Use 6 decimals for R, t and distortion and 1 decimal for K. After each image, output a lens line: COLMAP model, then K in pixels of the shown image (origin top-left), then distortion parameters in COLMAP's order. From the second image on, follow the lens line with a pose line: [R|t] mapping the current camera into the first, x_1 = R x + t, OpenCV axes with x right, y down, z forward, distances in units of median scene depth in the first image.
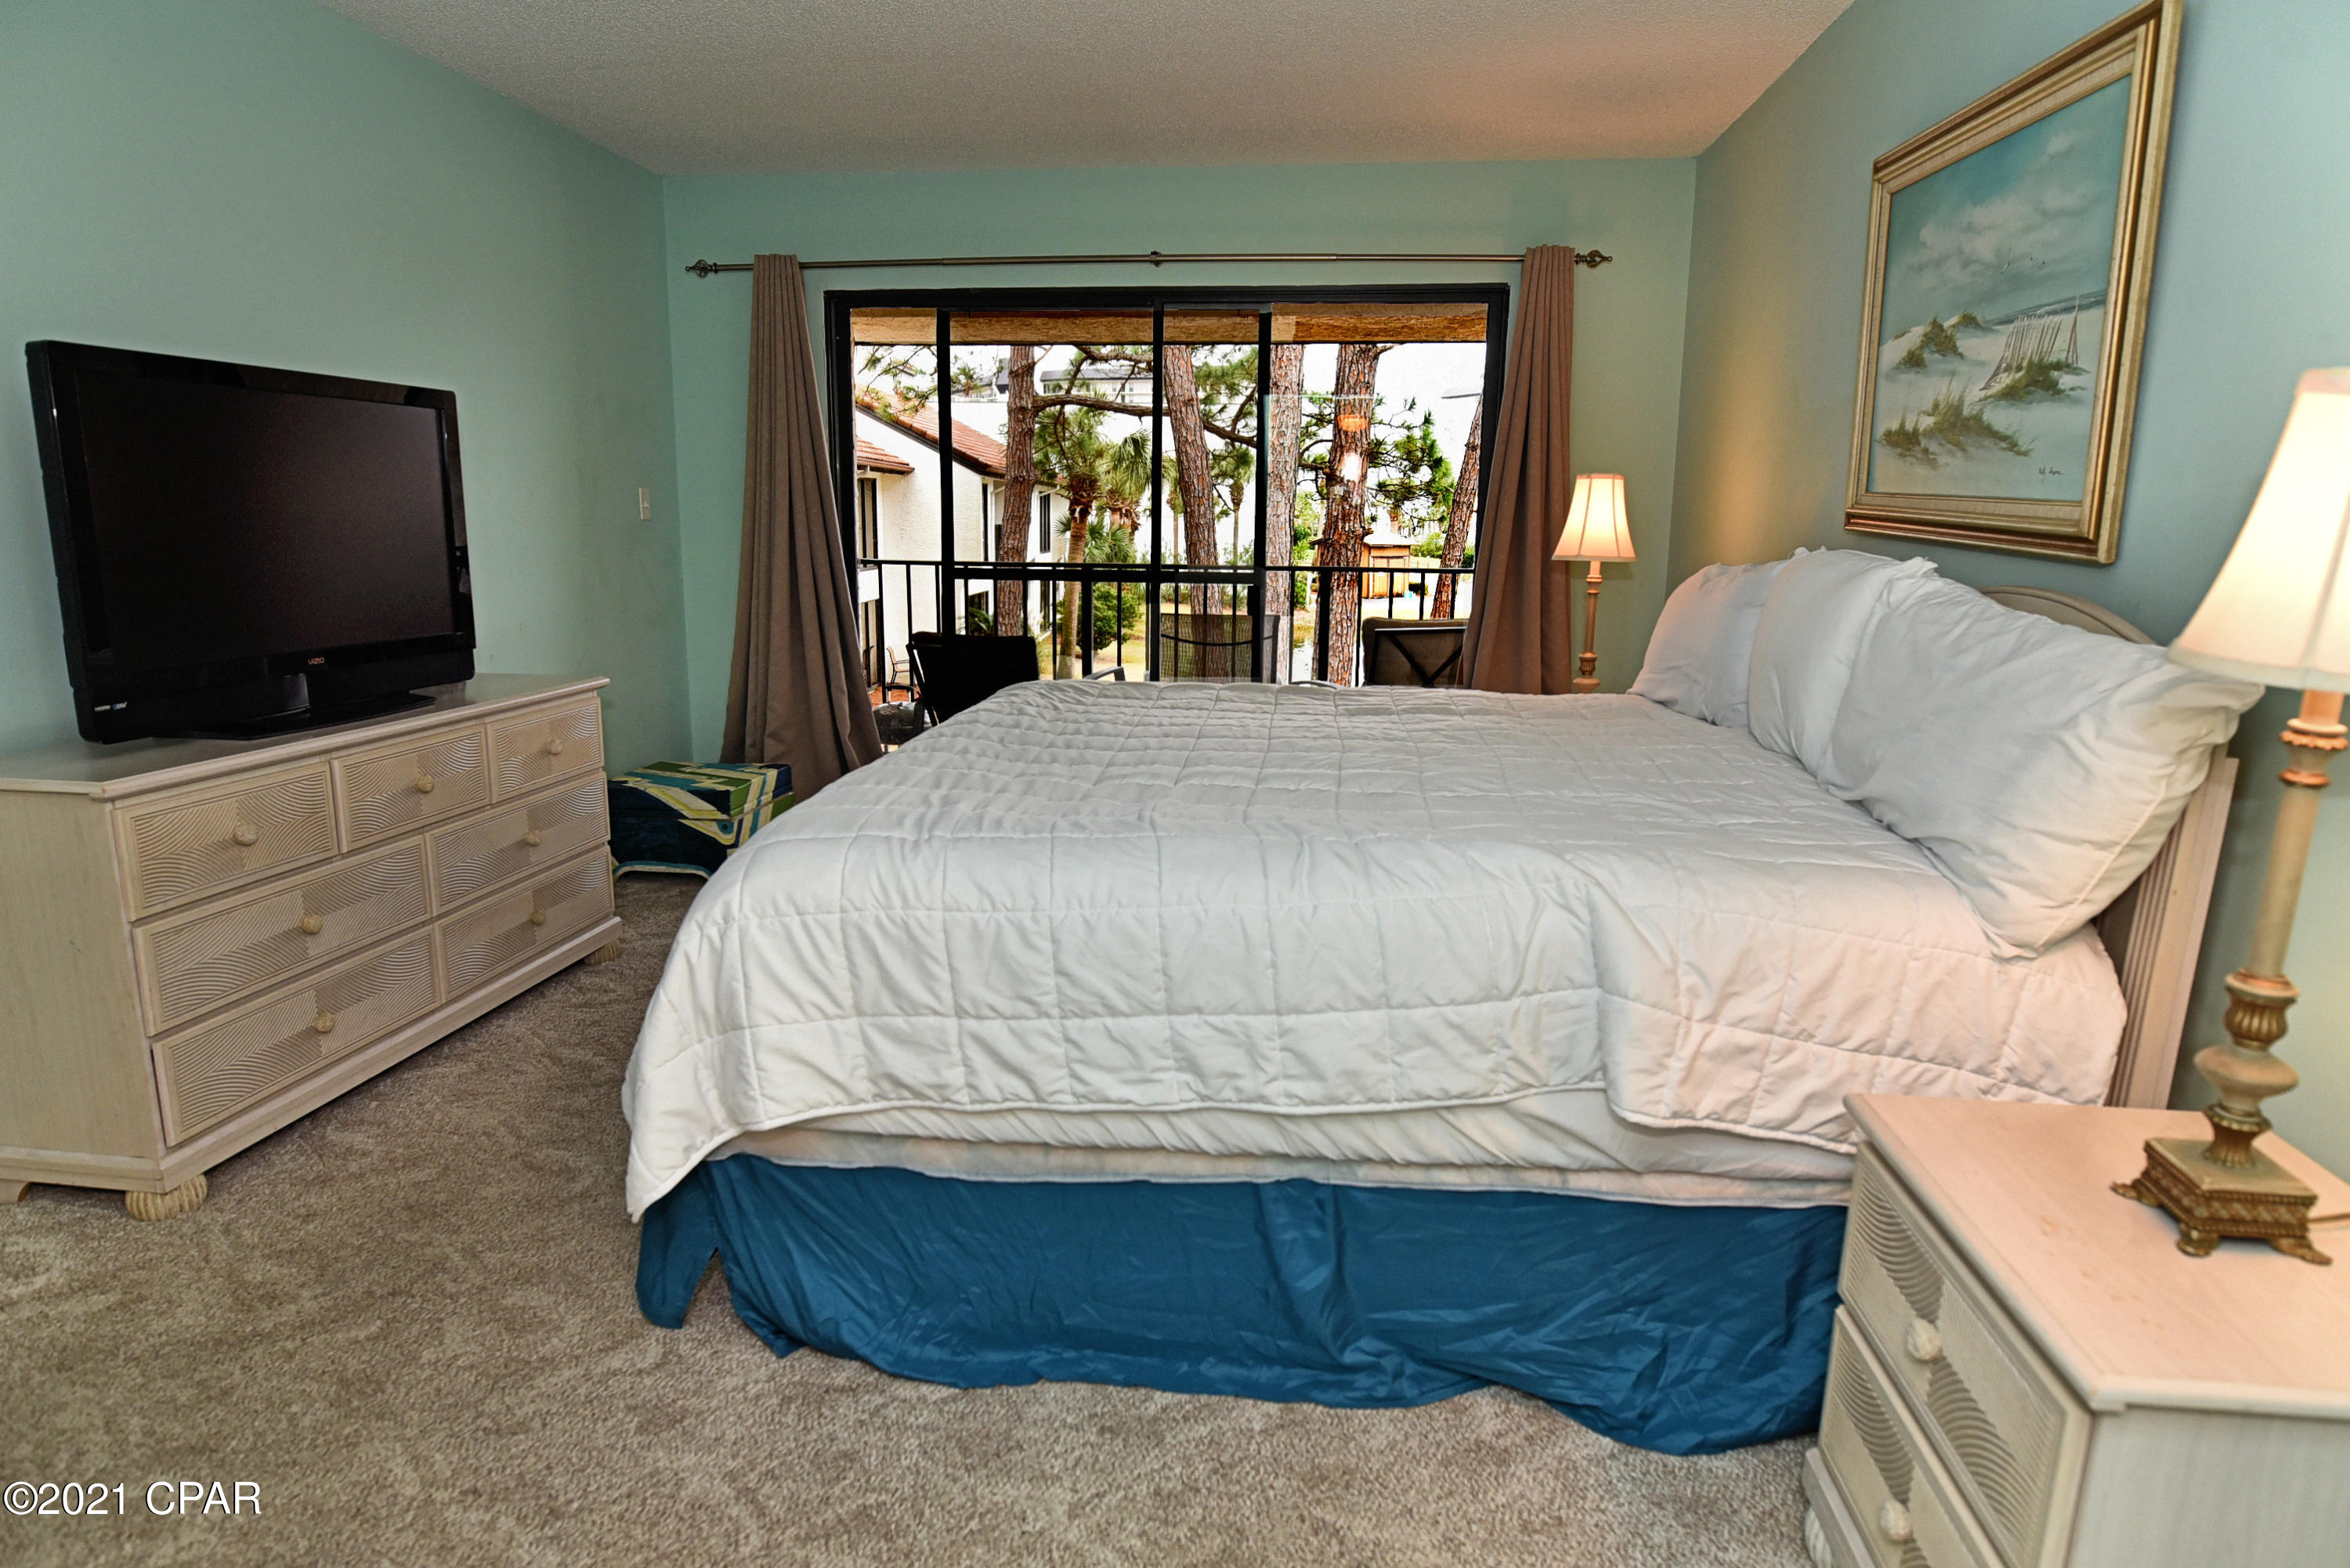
lens RADIAL K [[1359.4, 0, 1162.7], [0, 1359.4, 779.2], [0, 0, 1]] dist [-0.021505, 0.001038]
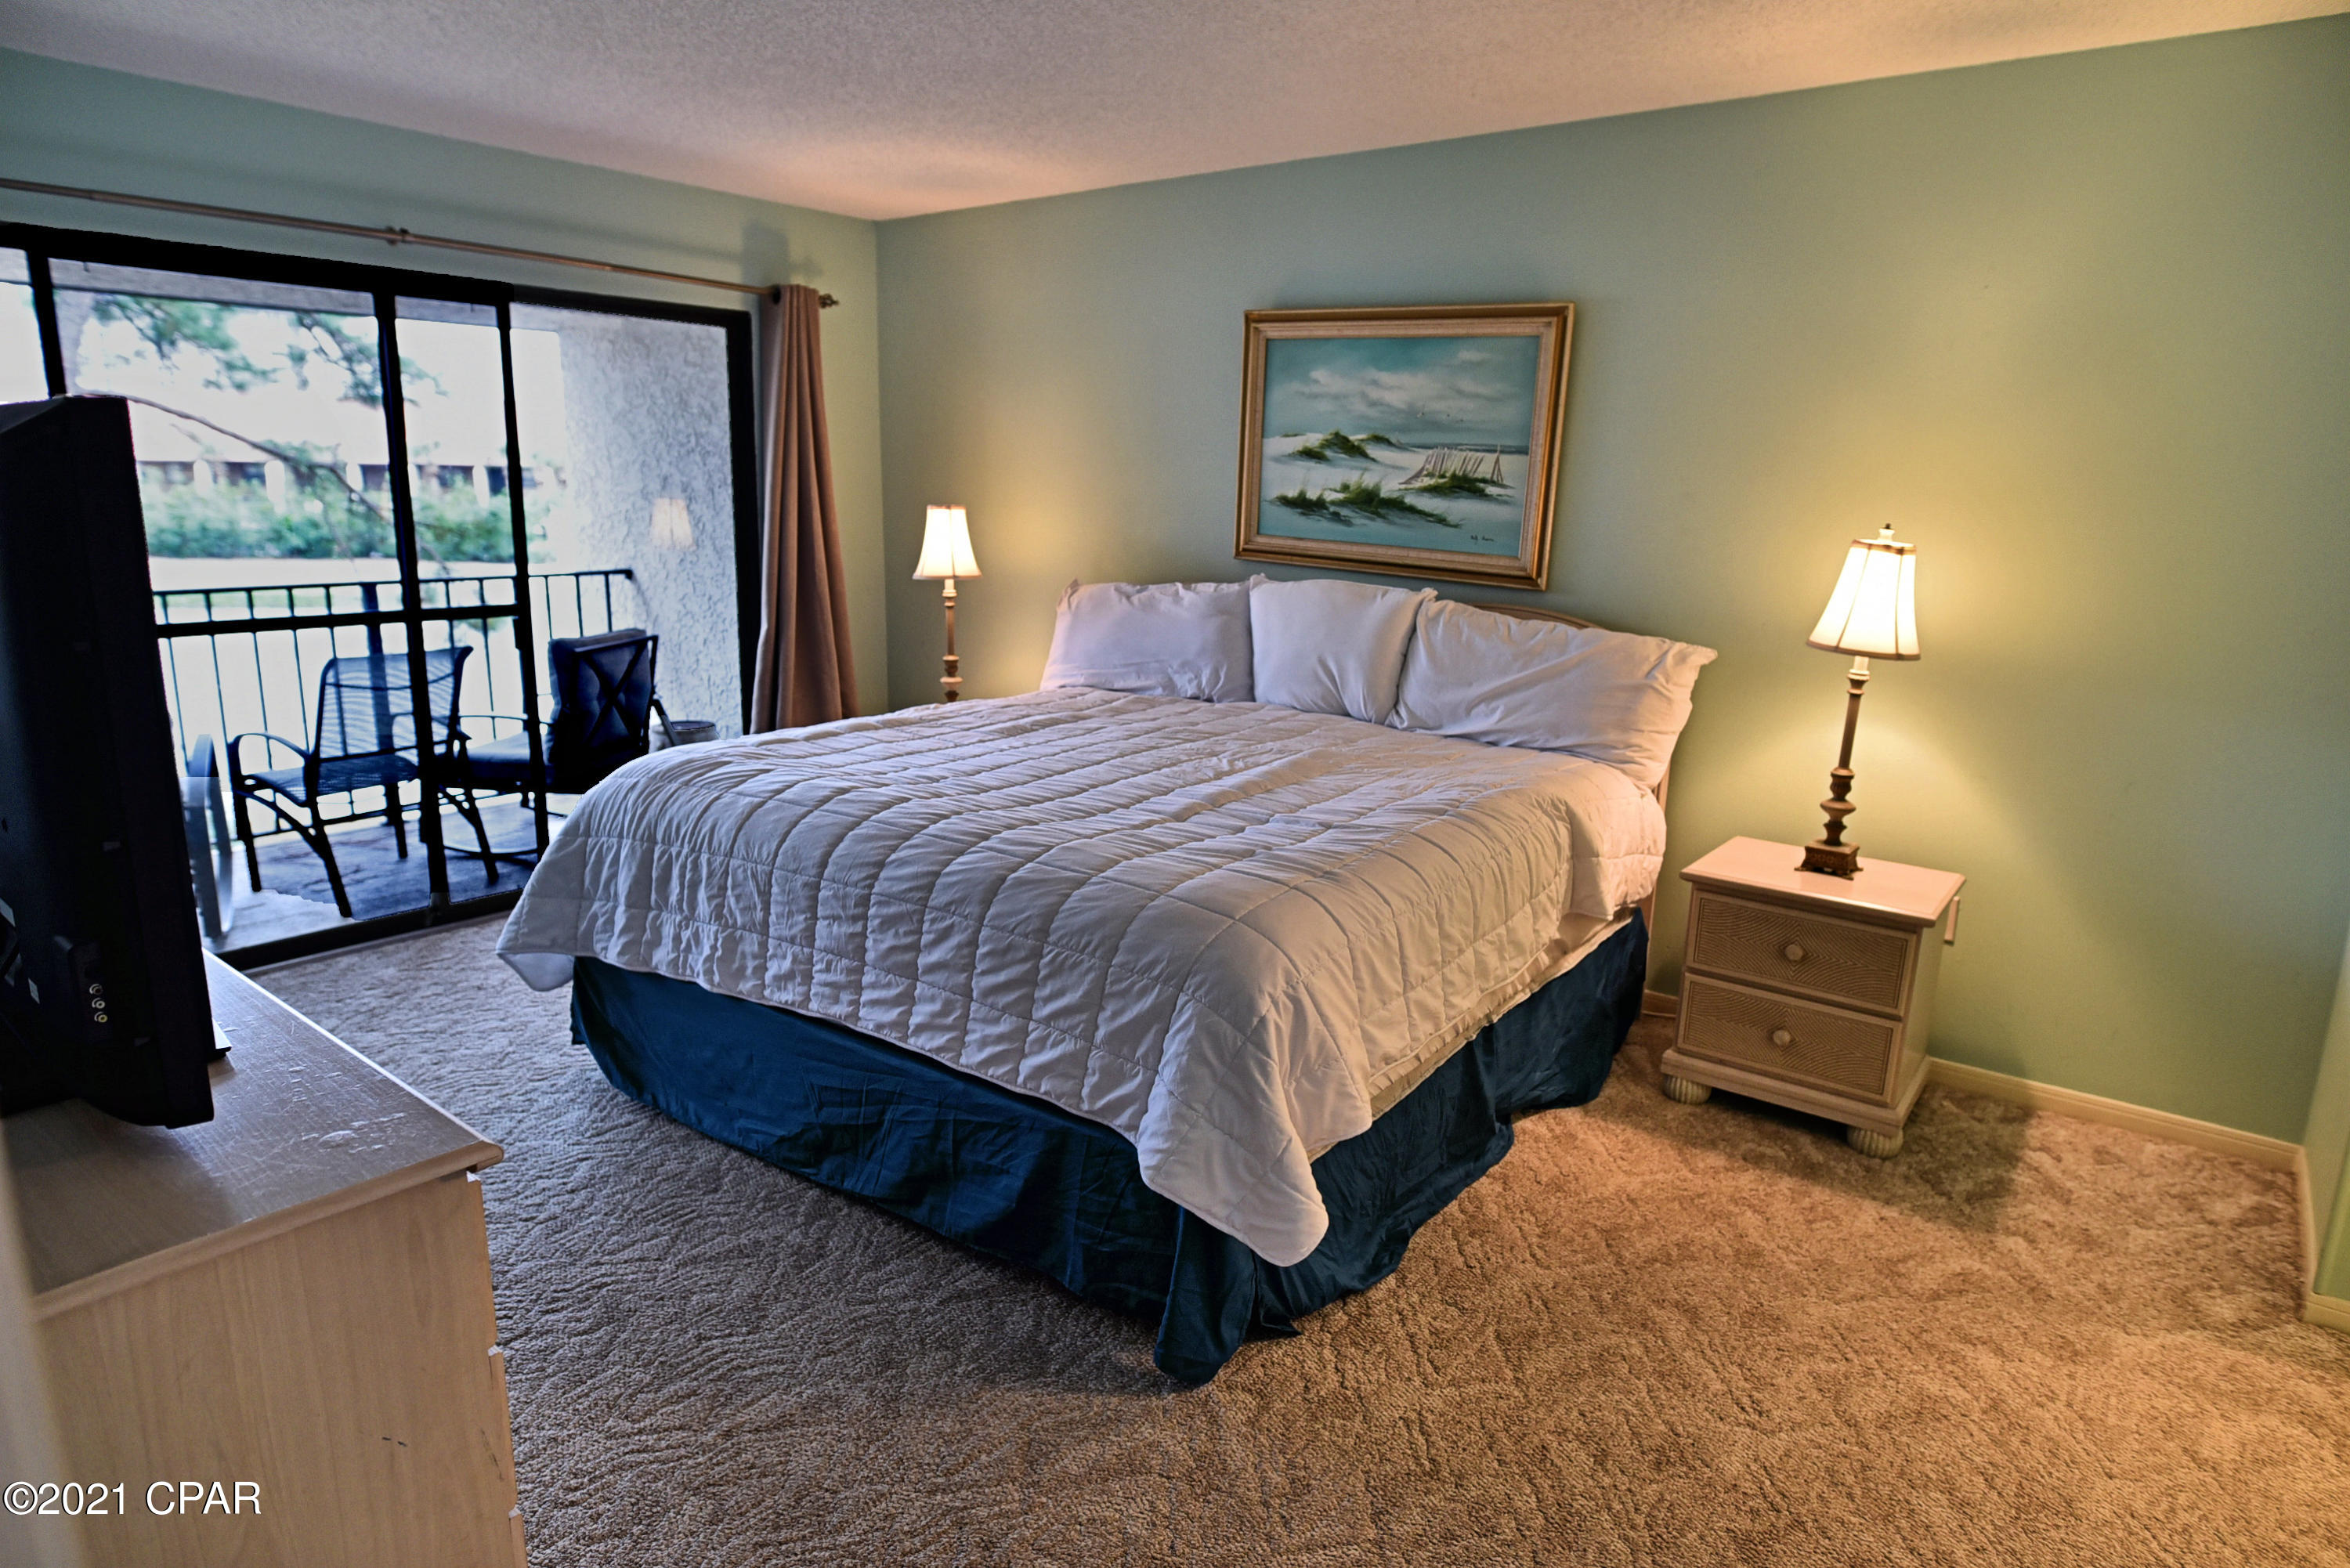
lens RADIAL K [[1359.4, 0, 1187.2], [0, 1359.4, 792.8], [0, 0, 1]] dist [-0.021505, 0.001038]
pose [[0.504080, -0.192168, 0.842007, -1.059609], [0.150303, 0.979574, 0.133584, -0.181282], [-0.850478, 0.059219, 0.522667, 0.369229]]
